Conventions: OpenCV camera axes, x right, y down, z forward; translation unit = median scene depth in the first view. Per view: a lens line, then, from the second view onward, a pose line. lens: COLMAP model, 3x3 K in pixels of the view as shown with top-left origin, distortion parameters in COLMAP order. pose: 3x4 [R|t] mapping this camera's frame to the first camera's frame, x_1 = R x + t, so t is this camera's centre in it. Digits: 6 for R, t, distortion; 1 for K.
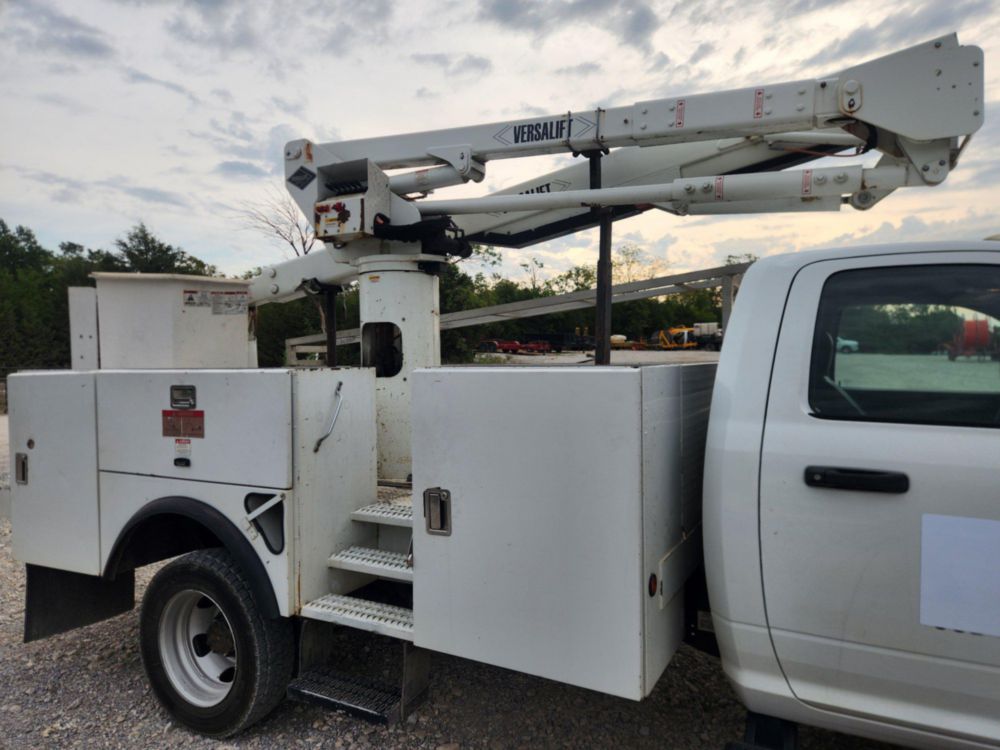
lens RADIAL K [[669.5, 0, 498.4], [0, 669.5, 377.9], [0, 0, 1]] dist [0.067934, -0.054007]
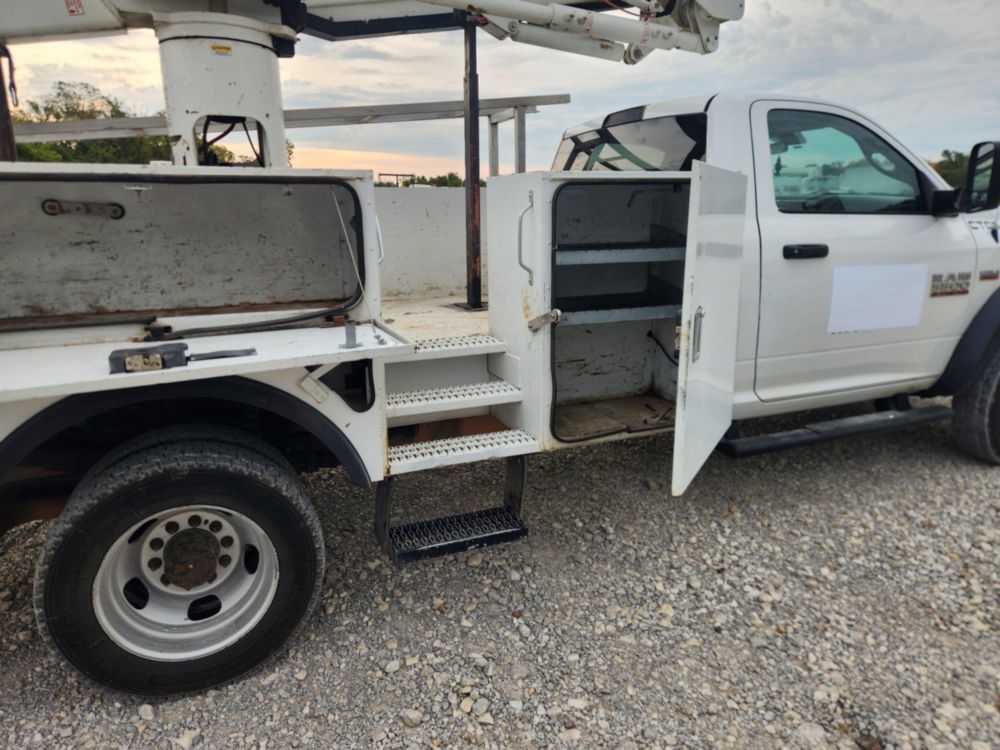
lens RADIAL K [[669.5, 0, 498.6], [0, 669.5, 368.8], [0, 0, 1]] dist [0.067934, -0.054007]
pose [[0.627546, -0.177047, 0.758182, -0.561113], [0.022787, 0.977561, 0.209414, 0.034435], [-0.778246, -0.114140, 0.617499, 0.271252]]
